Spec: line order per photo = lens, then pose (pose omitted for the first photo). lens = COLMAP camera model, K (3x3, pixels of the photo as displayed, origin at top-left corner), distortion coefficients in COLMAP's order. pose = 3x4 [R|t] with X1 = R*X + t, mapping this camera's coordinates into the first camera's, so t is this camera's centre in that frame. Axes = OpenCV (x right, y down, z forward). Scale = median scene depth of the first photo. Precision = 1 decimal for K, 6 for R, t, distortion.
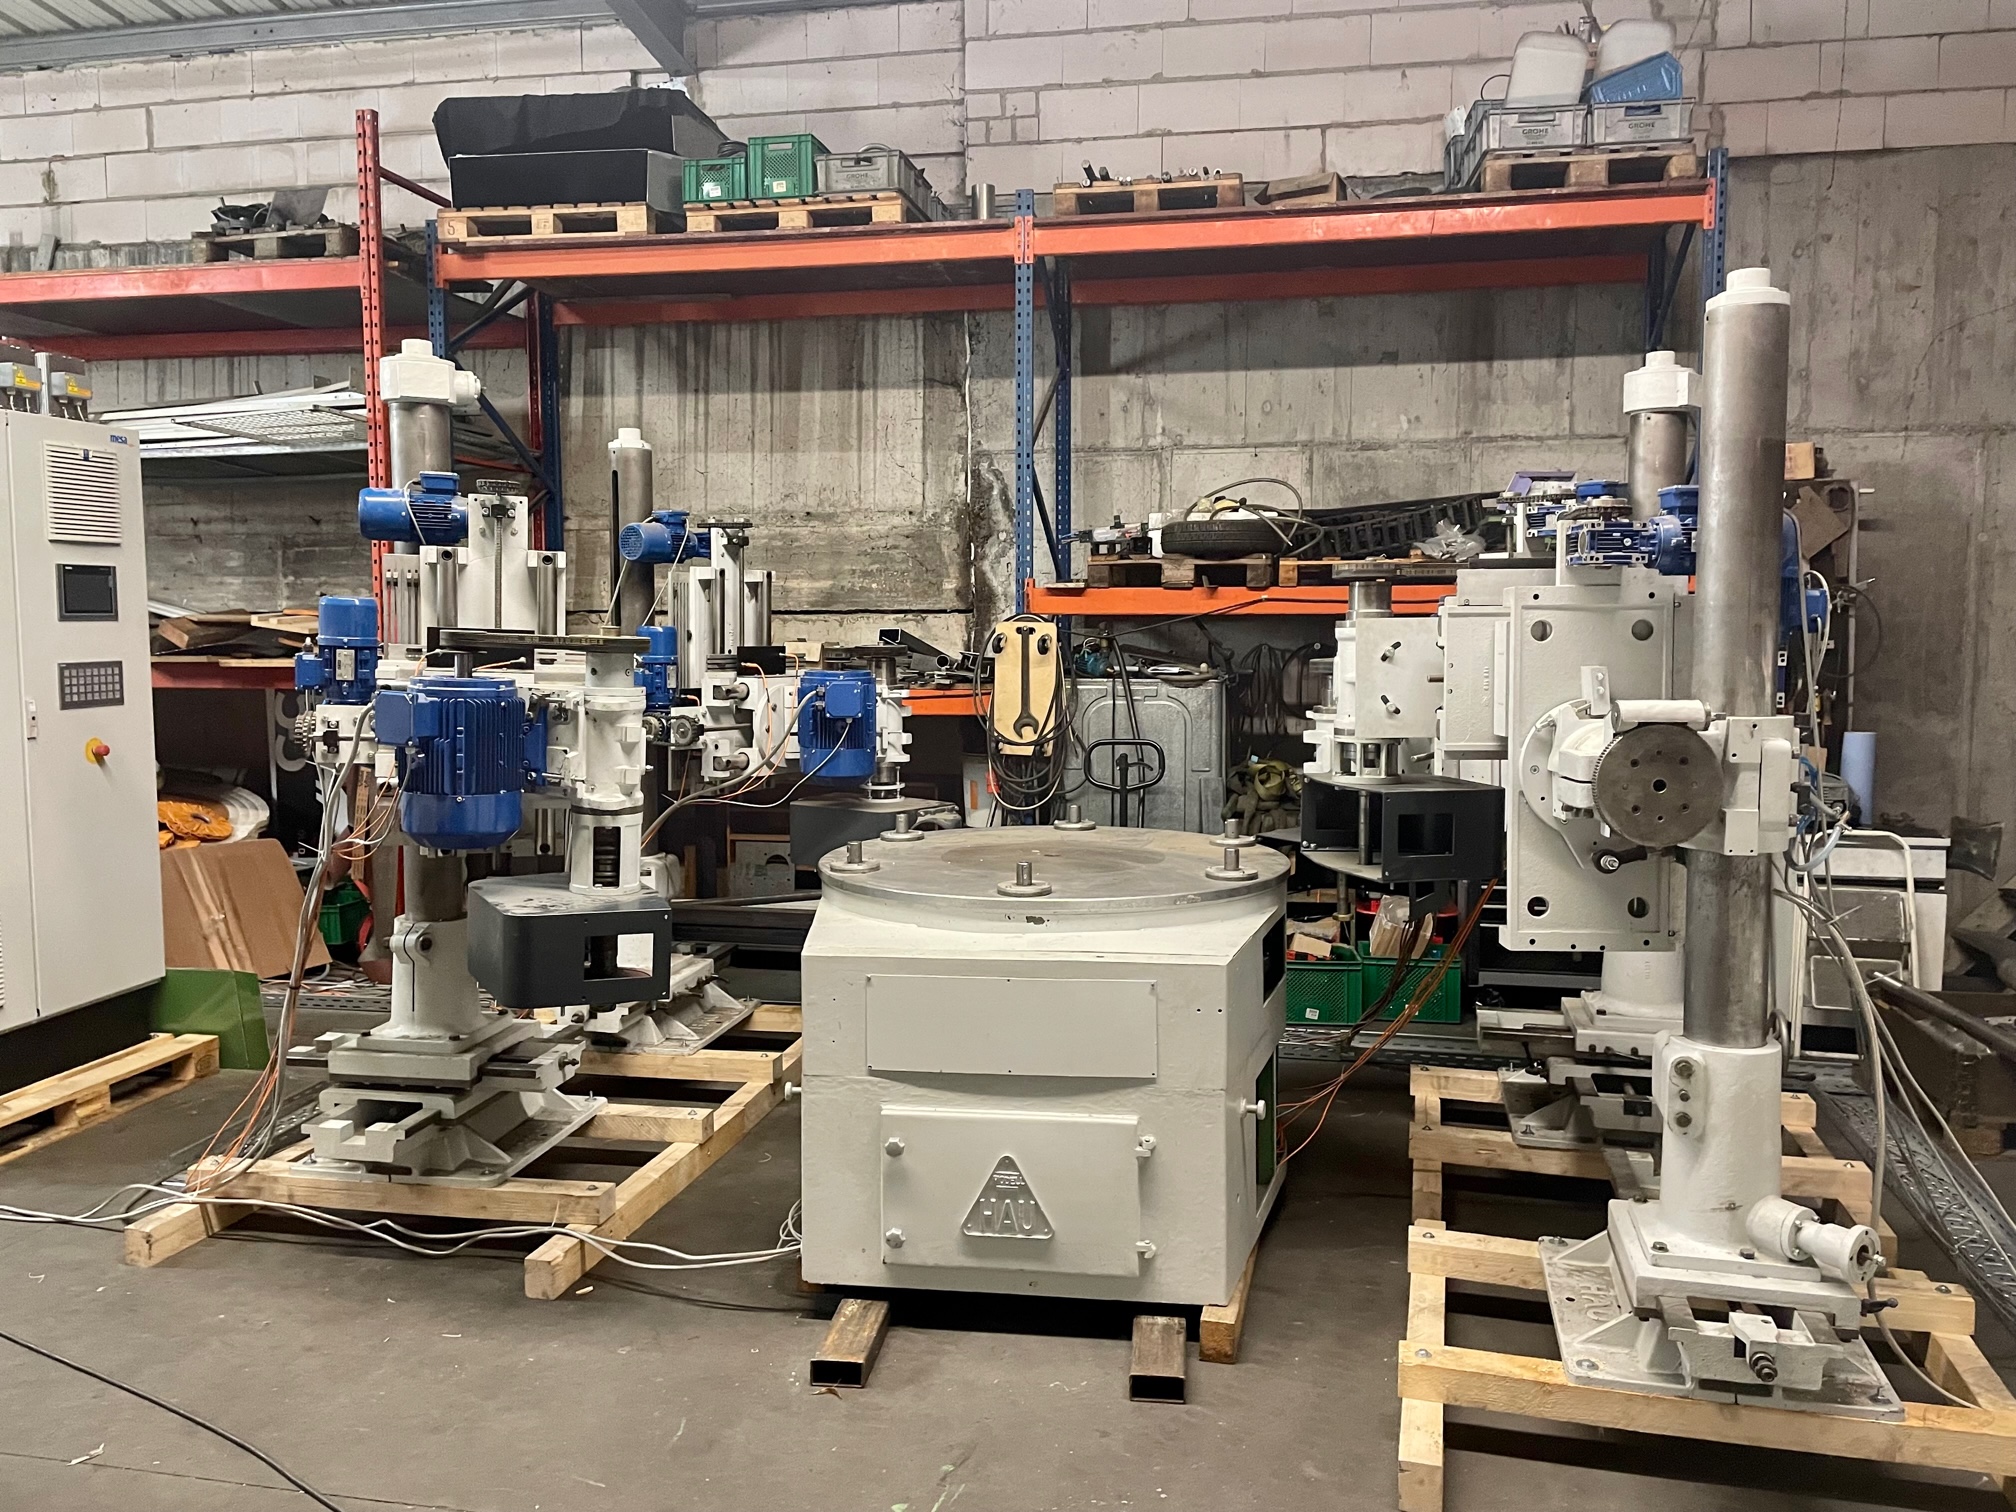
lens RADIAL K [[1521.7, 0, 1001.5], [0, 1521.7, 734.9], [0, 0, 1]] dist [0.085377, -0.107164]
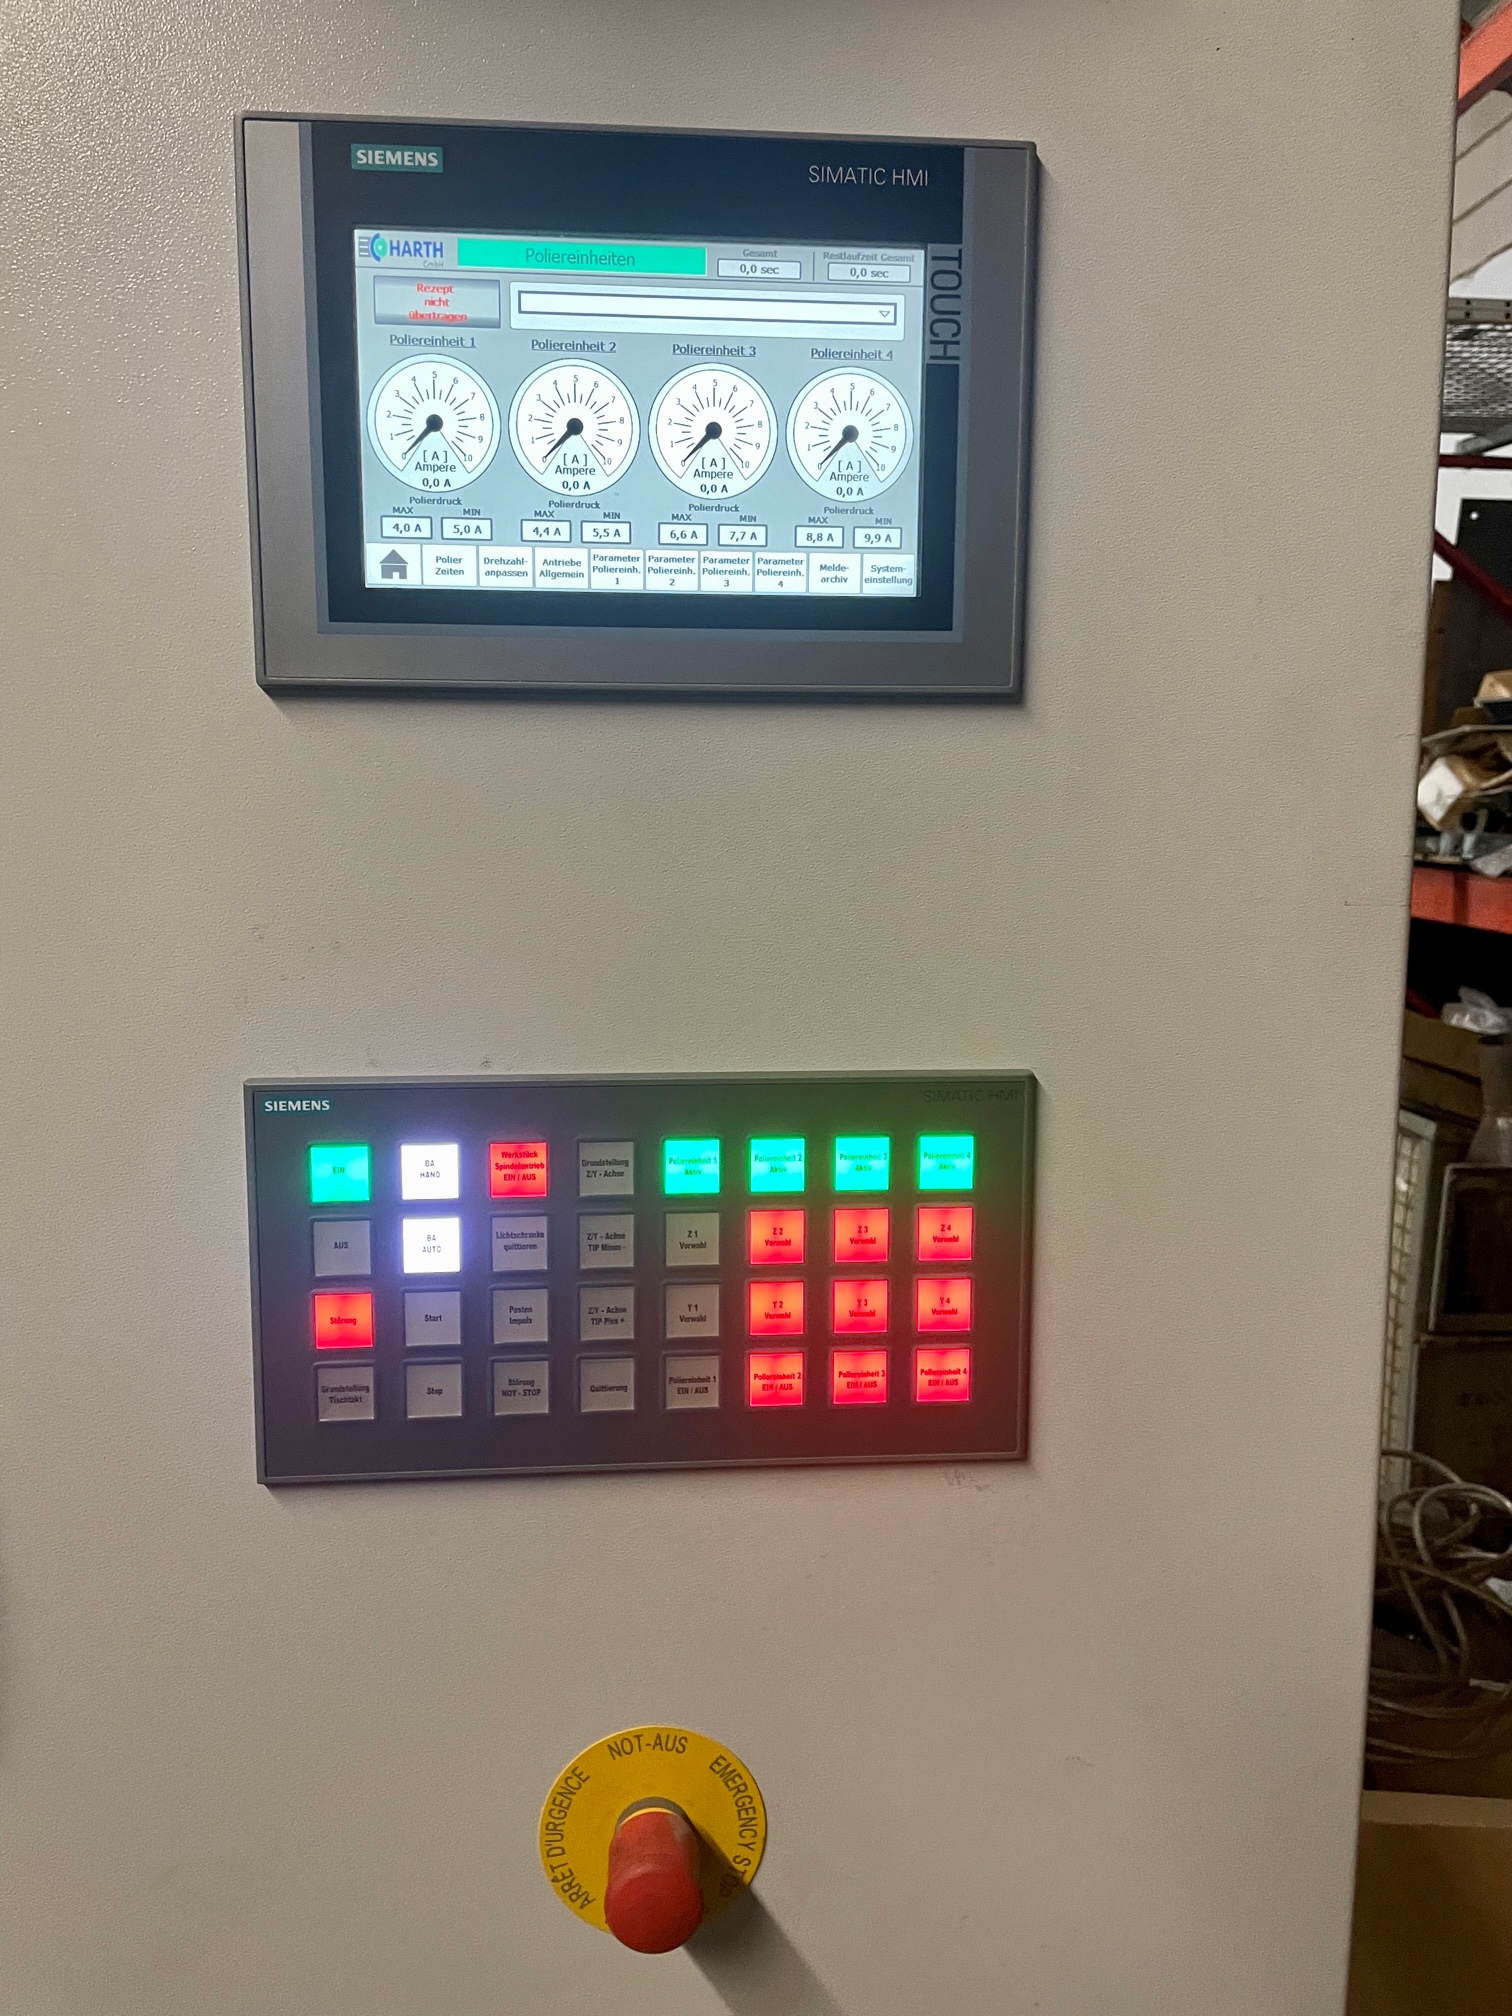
lens RADIAL K [[1521.7, 0, 735.7], [0, 1521.7, 994.3], [0, 0, 1]] dist [0.085377, -0.107164]
pose [[0.242489, 0.123164, -0.962304, -0.366353], [-0.079416, 0.991100, 0.106837, -0.049313], [0.966898, 0.050516, 0.250112, 0.741235]]
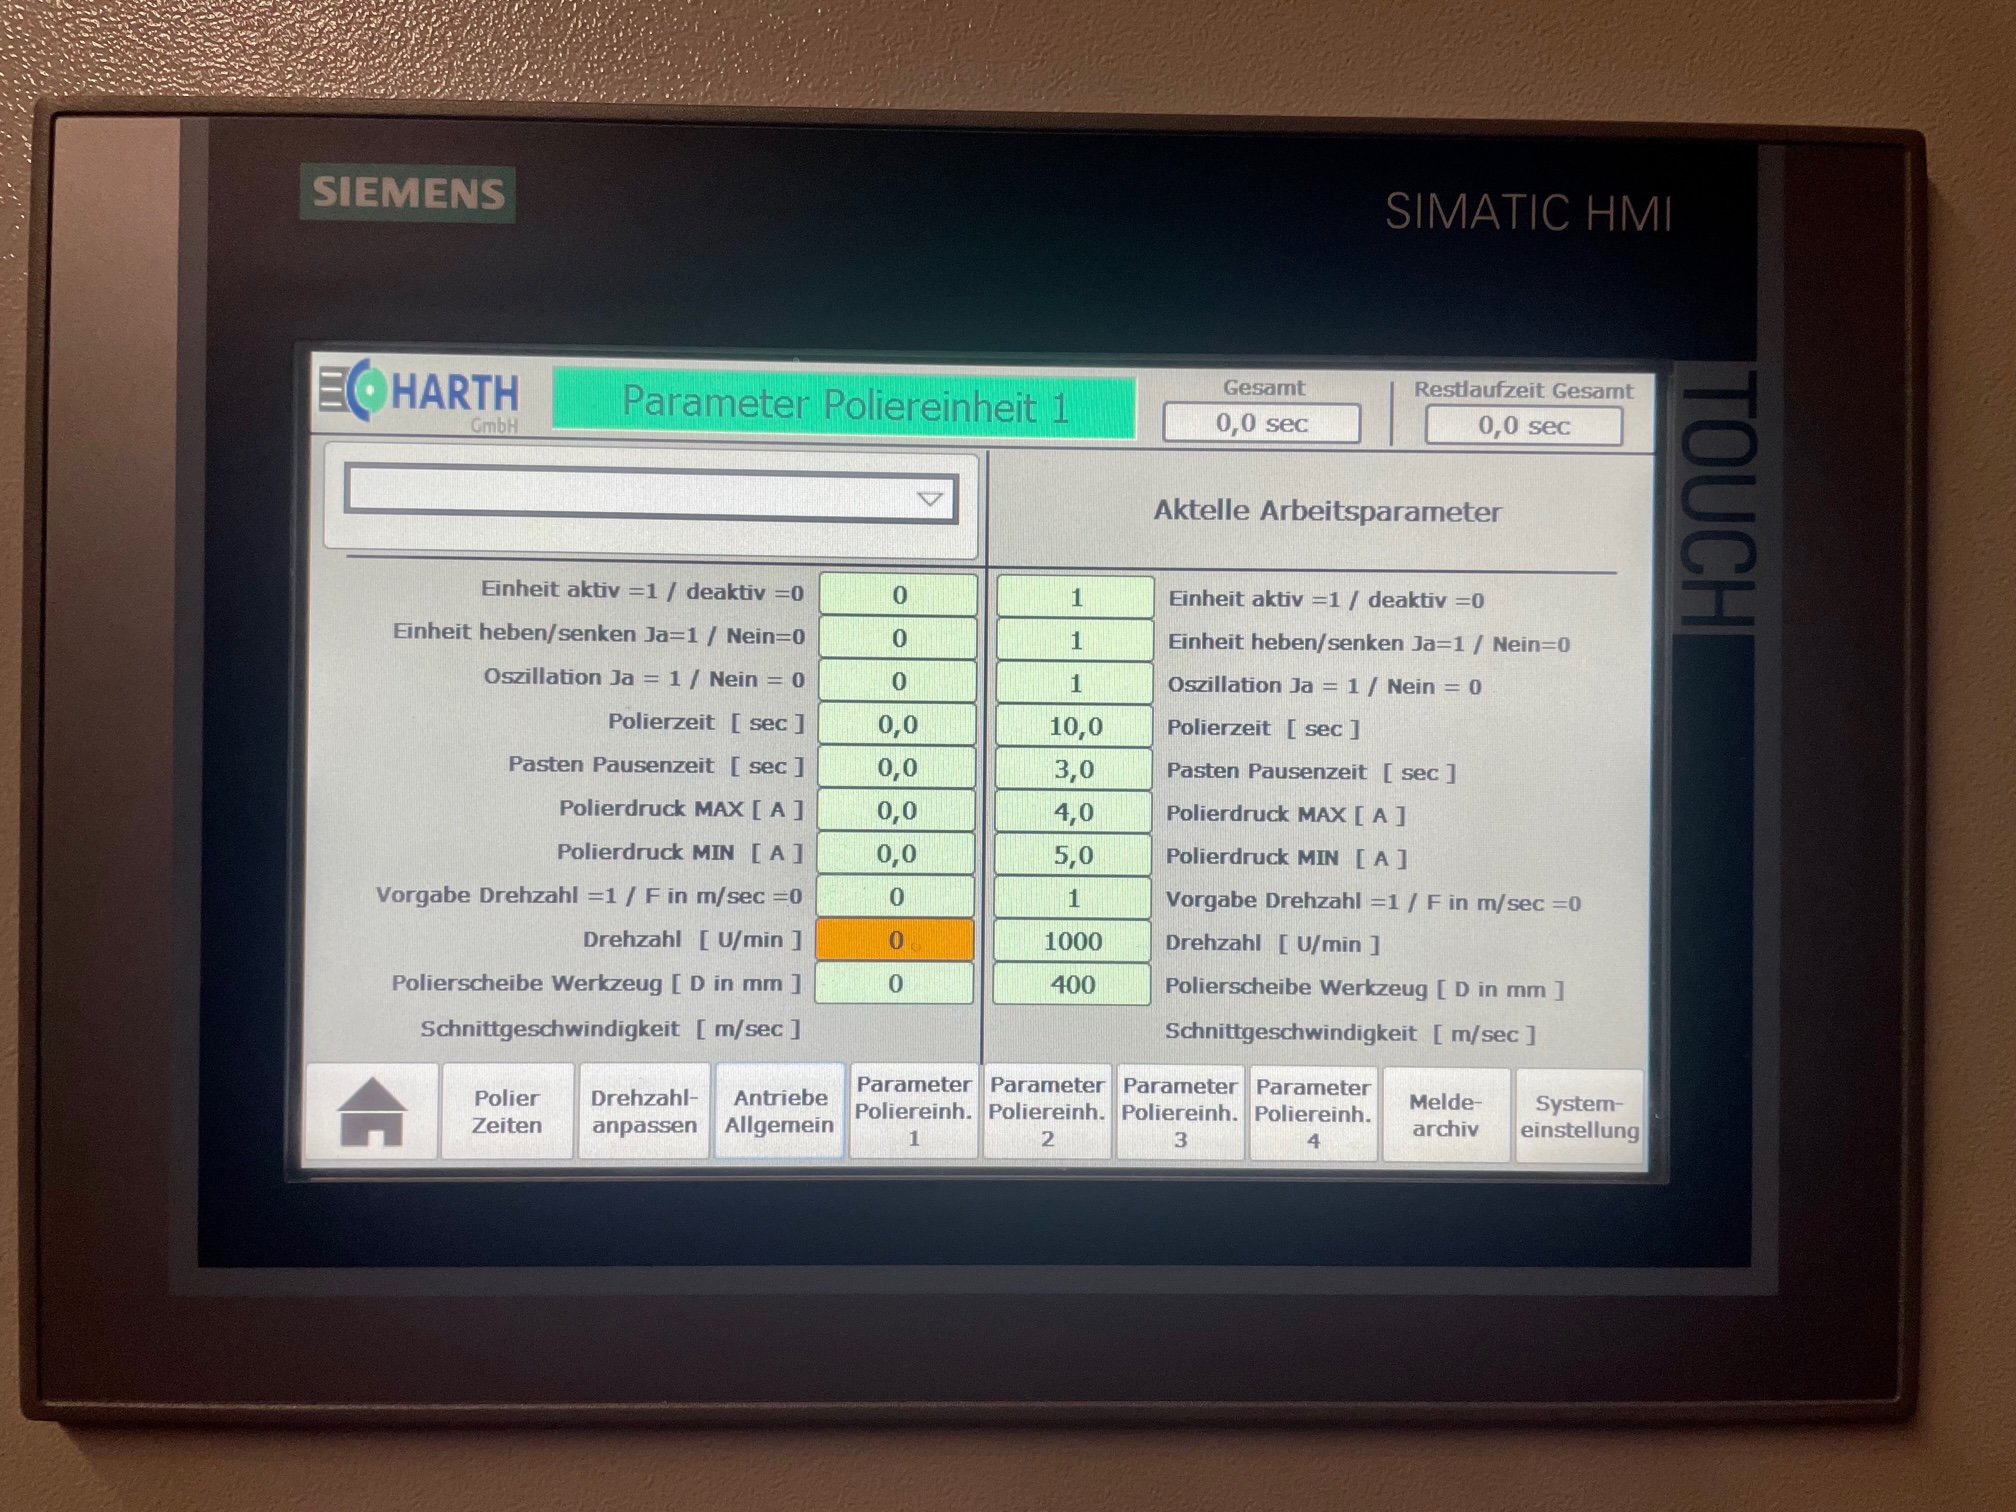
lens RADIAL K [[1521.7, 0, 997.6], [0, 1521.7, 750.7], [0, 0, 1]] dist [0.085377, -0.107164]
pose [[0.185841, -0.002721, -0.982576, -0.413999], [-0.085920, 0.996121, -0.019009, -0.069126], [0.978816, 0.087955, 0.184886, 0.748968]]
